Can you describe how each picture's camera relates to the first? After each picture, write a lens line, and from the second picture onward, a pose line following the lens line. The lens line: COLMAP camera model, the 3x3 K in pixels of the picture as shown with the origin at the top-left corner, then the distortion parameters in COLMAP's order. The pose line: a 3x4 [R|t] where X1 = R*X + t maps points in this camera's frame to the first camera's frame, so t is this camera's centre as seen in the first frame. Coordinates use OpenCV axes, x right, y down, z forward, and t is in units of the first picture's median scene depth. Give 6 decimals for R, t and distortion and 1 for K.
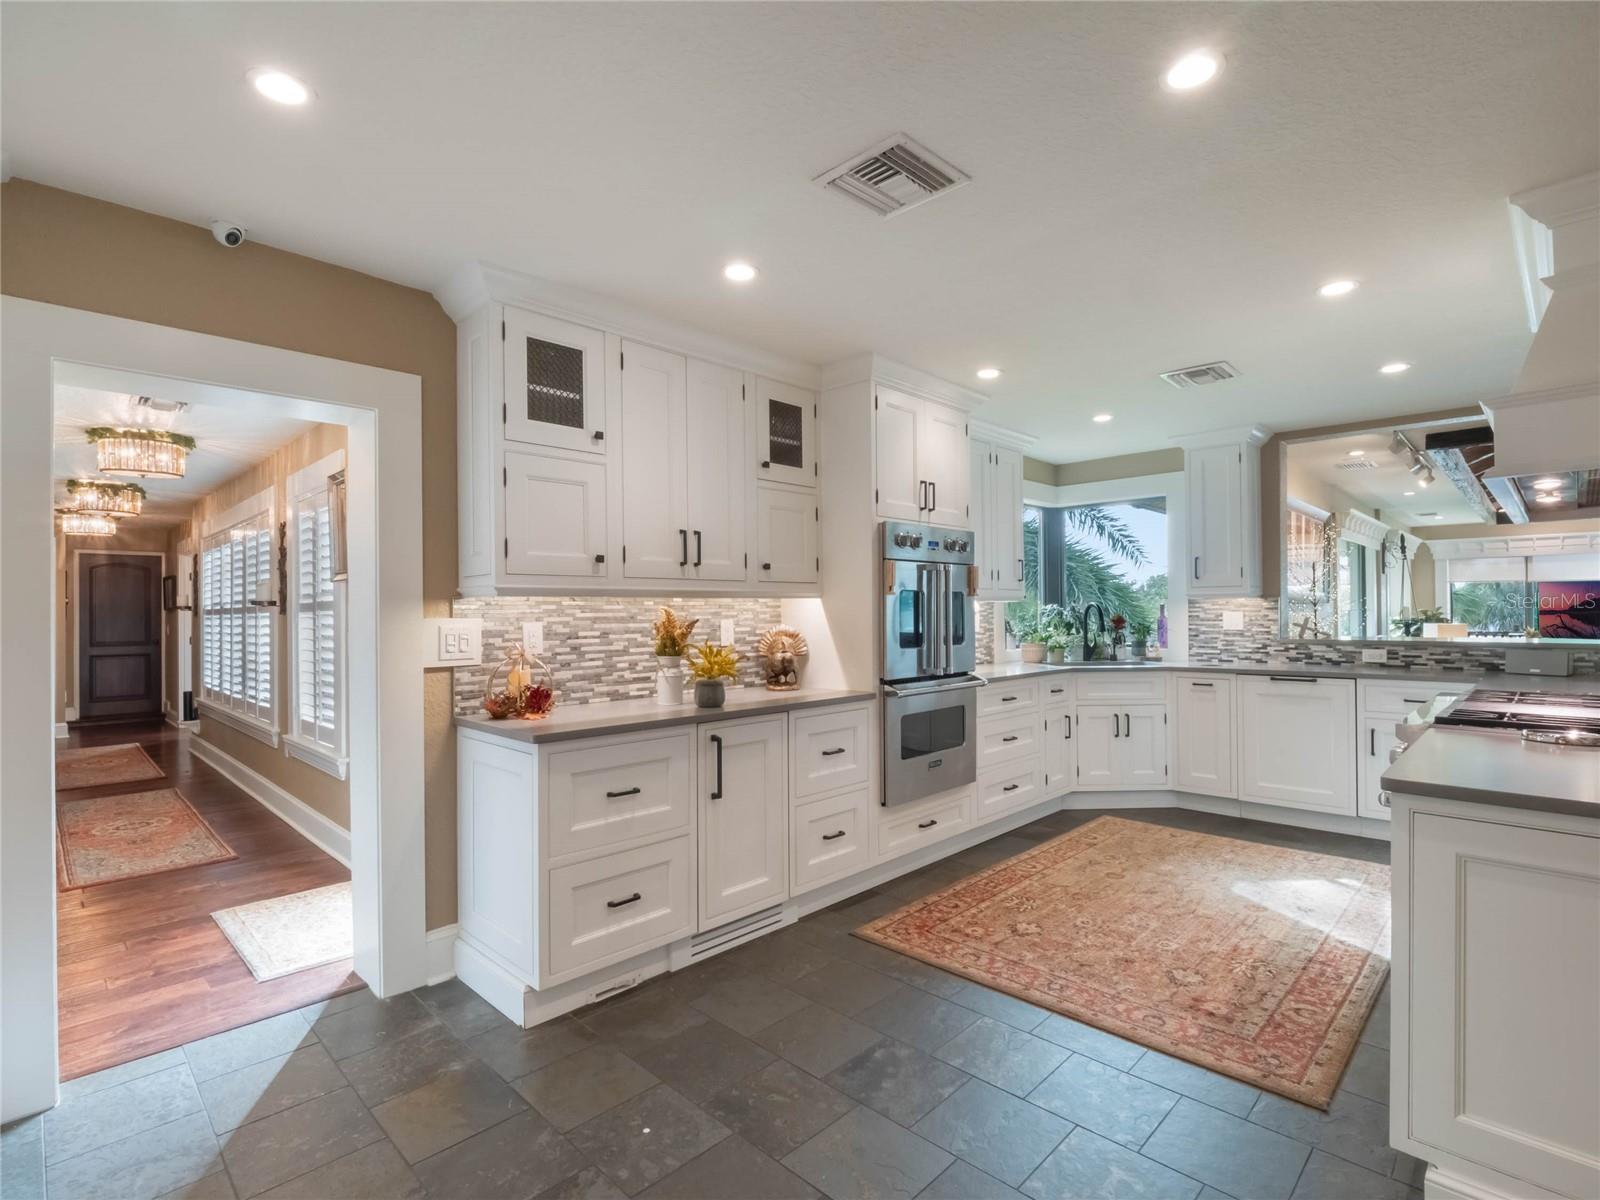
lens RADIAL K [[786.7, 0, 813.2], [0, 786.7, 604.5], [0, 0, 1]] dist [-0.011473, 0.002297]
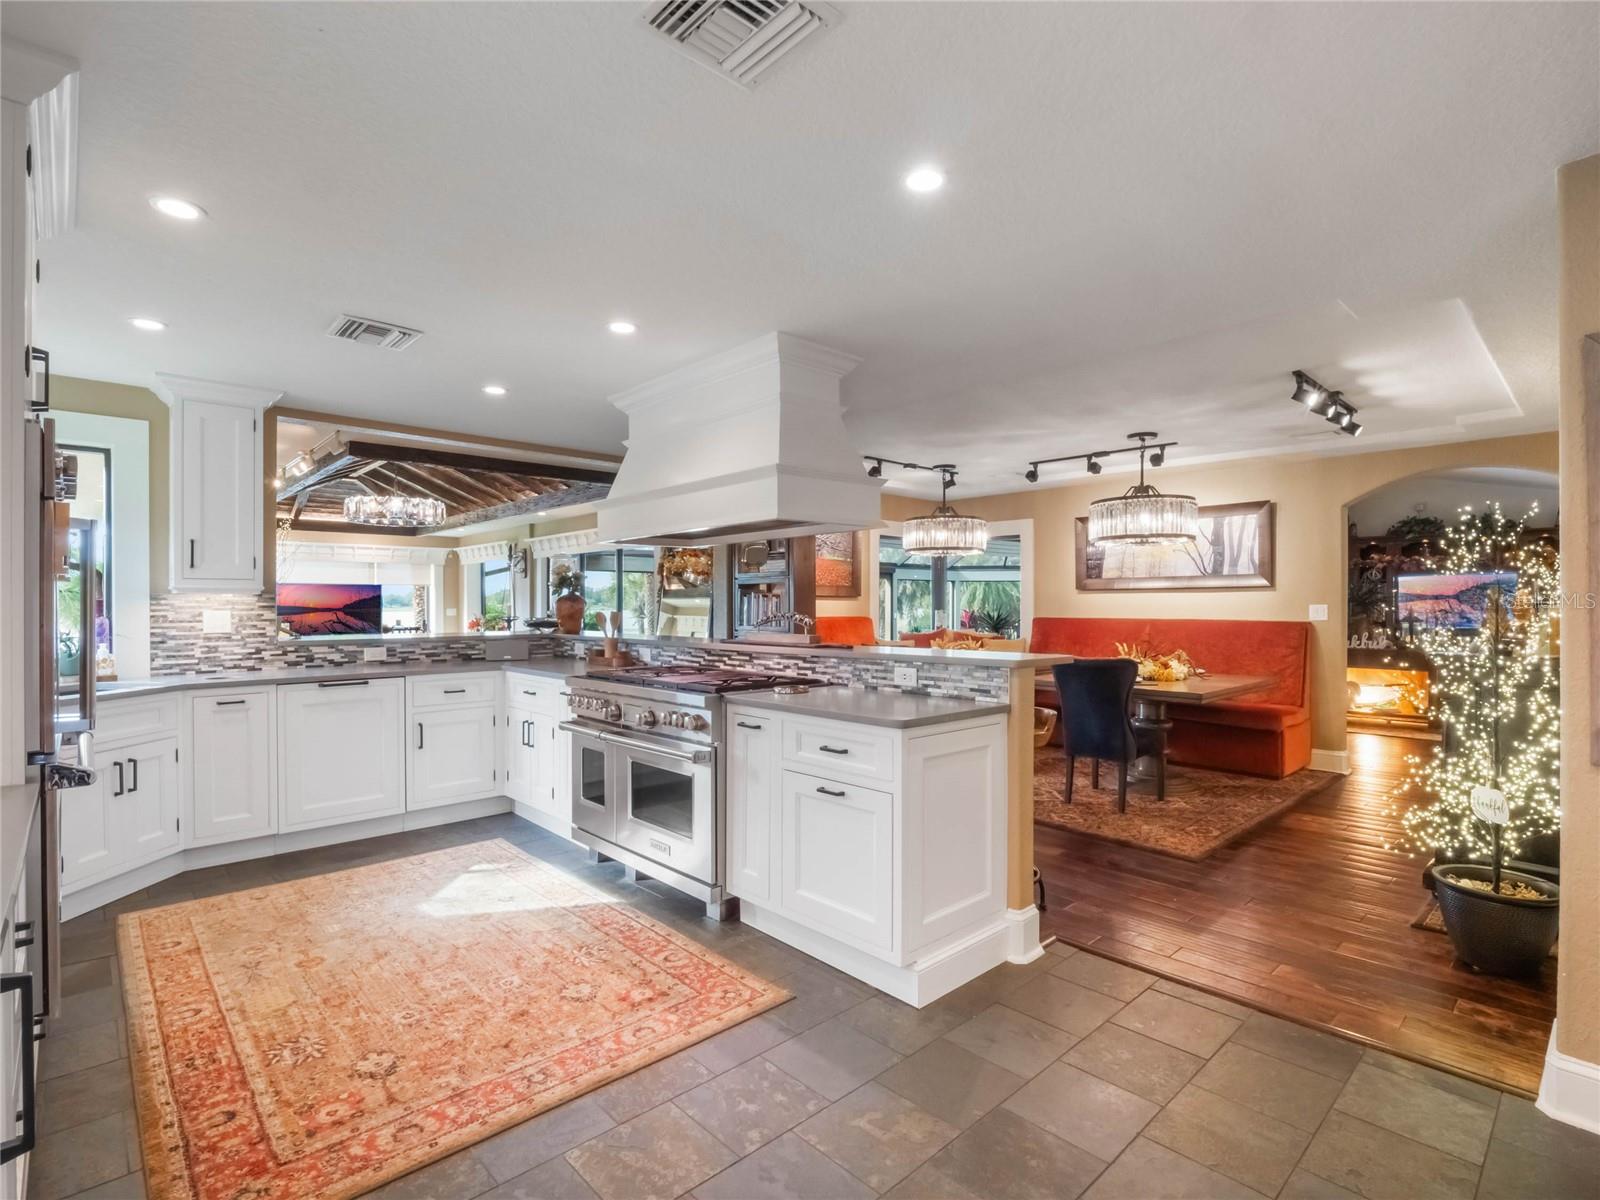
lens RADIAL K [[786.7, 0, 813.2], [0, 786.7, 604.5], [0, 0, 1]] dist [-0.011473, 0.002297]
pose [[0.046157, 0.008369, 0.998899, -0.318923], [-0.007593, 0.999939, -0.008027, 0.006278], [-0.998905, -0.007214, 0.046217, 0.457732]]
